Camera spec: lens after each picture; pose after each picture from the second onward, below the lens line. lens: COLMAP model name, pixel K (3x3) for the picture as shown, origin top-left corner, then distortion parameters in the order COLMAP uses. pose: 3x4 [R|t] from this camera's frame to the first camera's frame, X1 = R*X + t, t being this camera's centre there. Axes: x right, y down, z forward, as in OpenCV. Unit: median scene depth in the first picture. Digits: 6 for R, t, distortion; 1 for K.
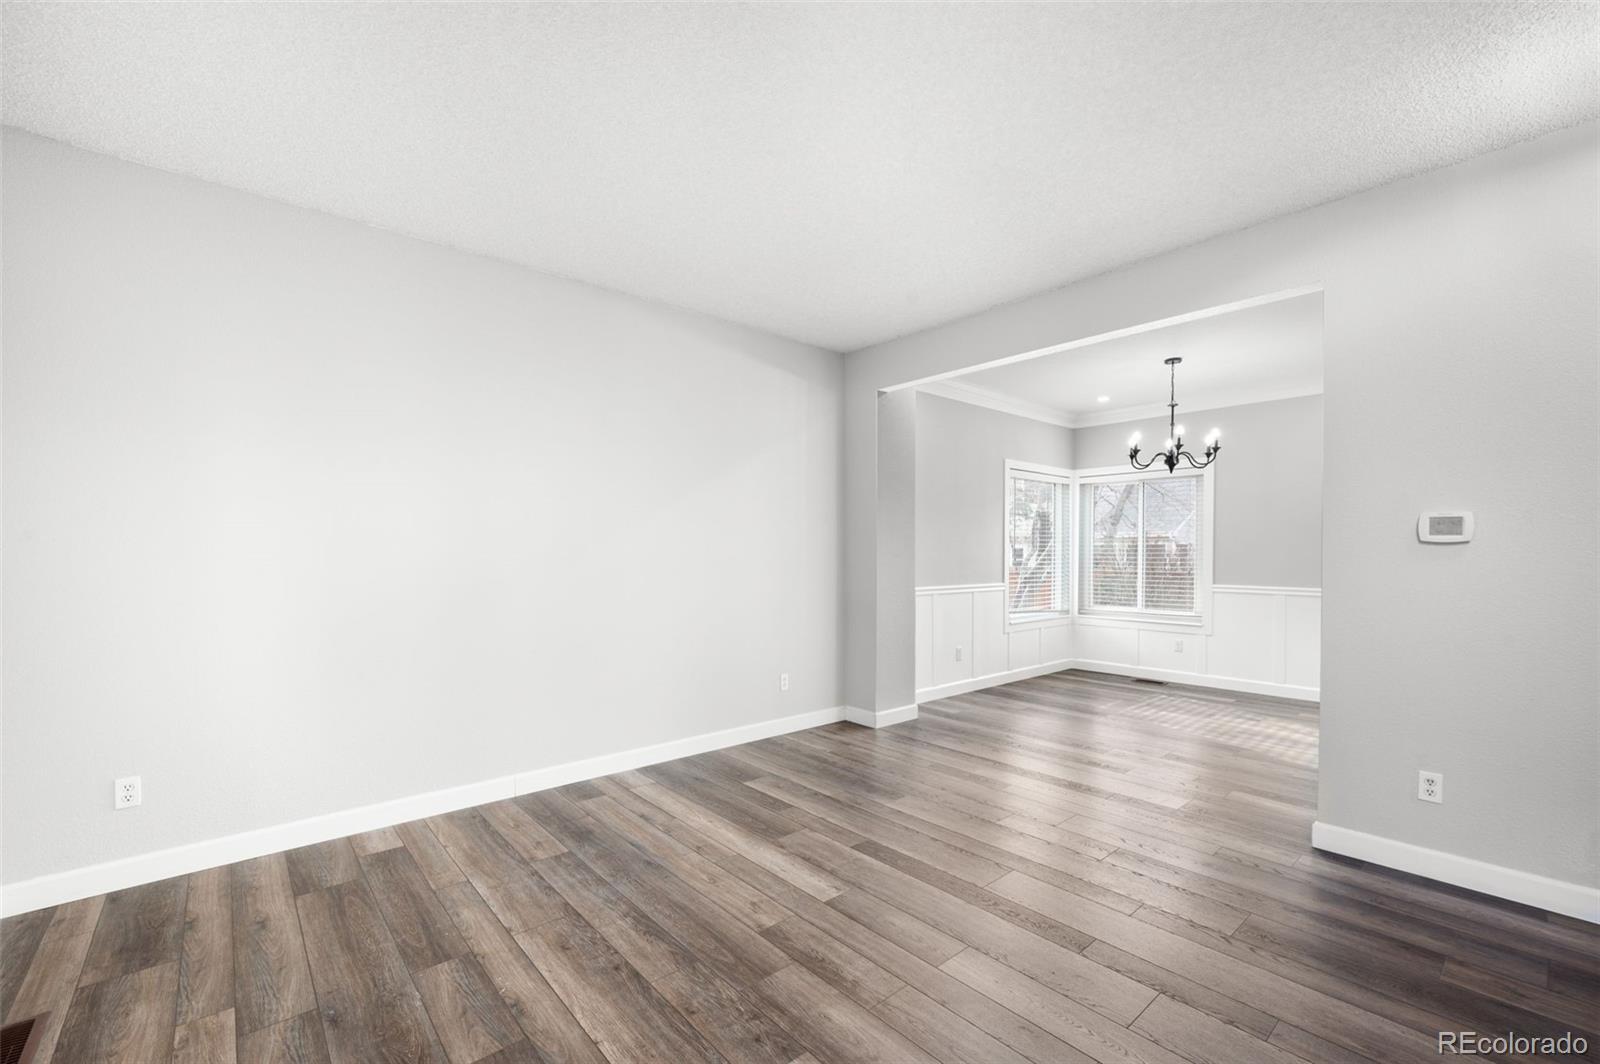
lens RADIAL K [[675.9, 0, 771.0], [0, 675.9, 546.3], [0, 0, 1]] dist [0.004272, -0.001688]
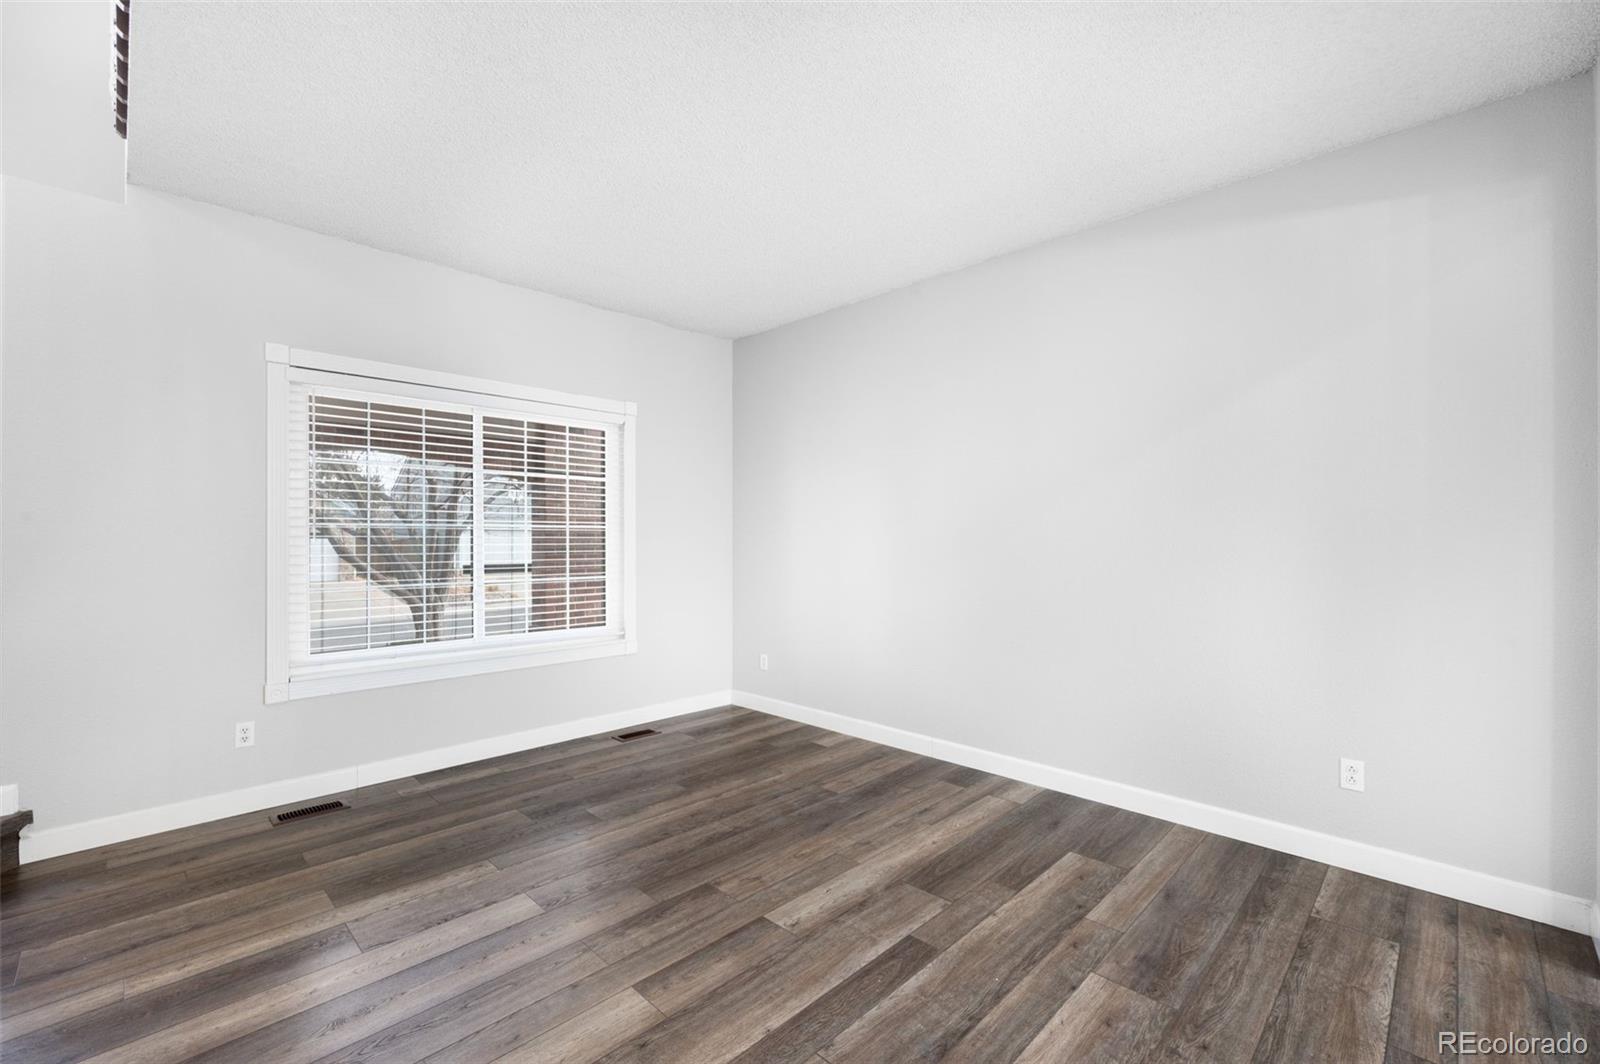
lens RADIAL K [[675.9, 0, 787.1], [0, 675.9, 532.3], [0, 0, 1]] dist [0.004272, -0.001688]
pose [[0.088034, -0.005445, -0.996103, 0.761767], [0.005289, 0.999974, -0.004999, 0.009531], [0.996103, -0.004828, 0.088060, 0.731765]]
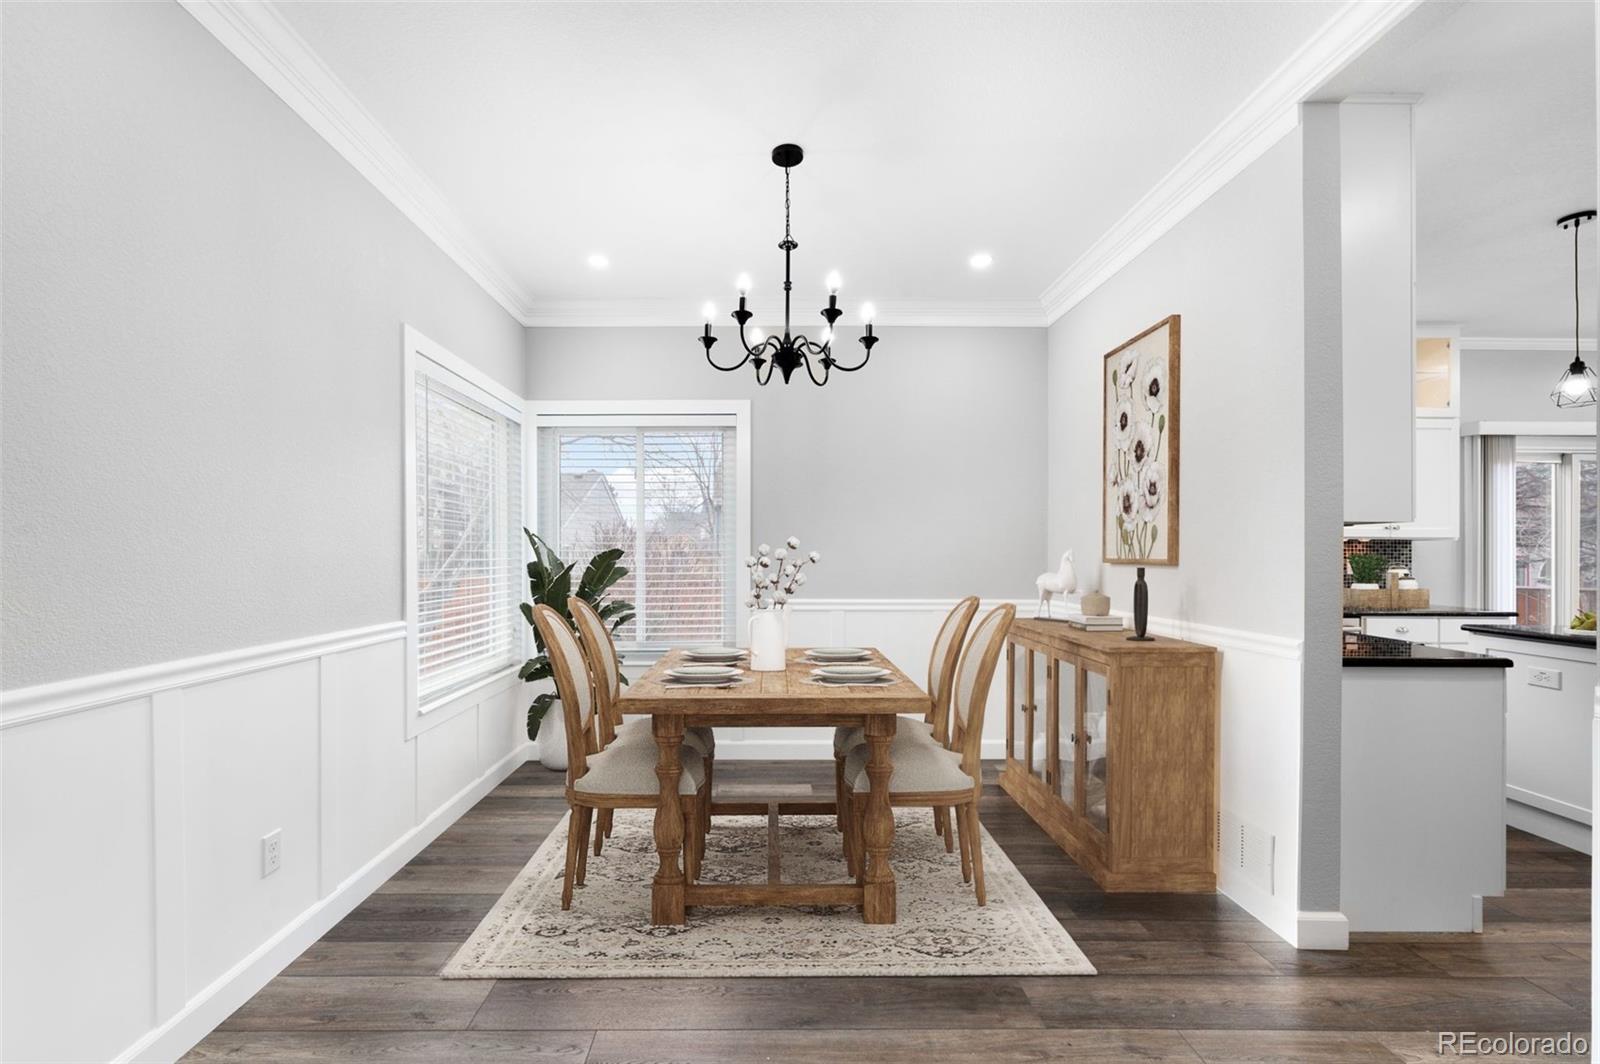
lens RADIAL K [[675.9, 0, 761.0], [0, 675.9, 553.3], [0, 0, 1]] dist [0.004272, -0.001688]
pose [[0.638365, -0.000336, 0.769734, 0.332133], [-0.003980, 0.999985, 0.003737, 0.020160], [-0.769724, -0.005449, 0.638354, 1.139488]]
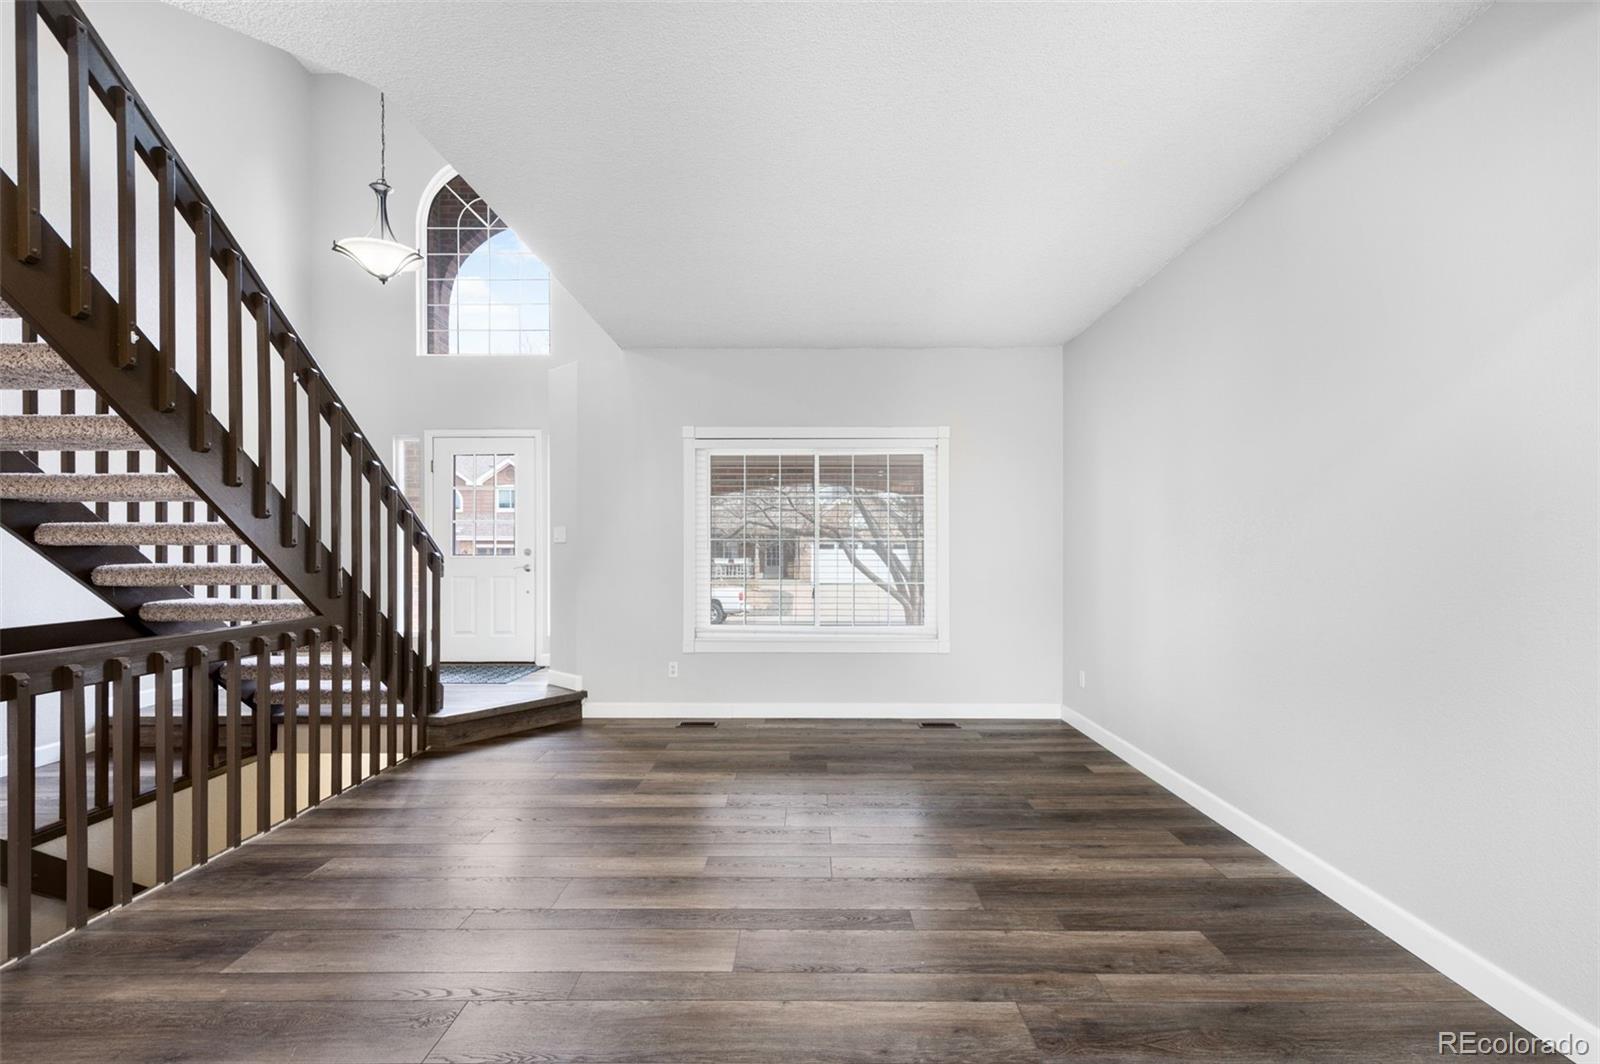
lens RADIAL K [[675.9, 0, 804.0], [0, 675.9, 555.0], [0, 0, 1]] dist [0.004272, -0.001688]
pose [[-0.643865, 0.005204, -0.765121, 0.732624], [0.004033, 0.999986, 0.003408, 0.019339], [0.765128, -0.000891, -0.643877, 1.290716]]
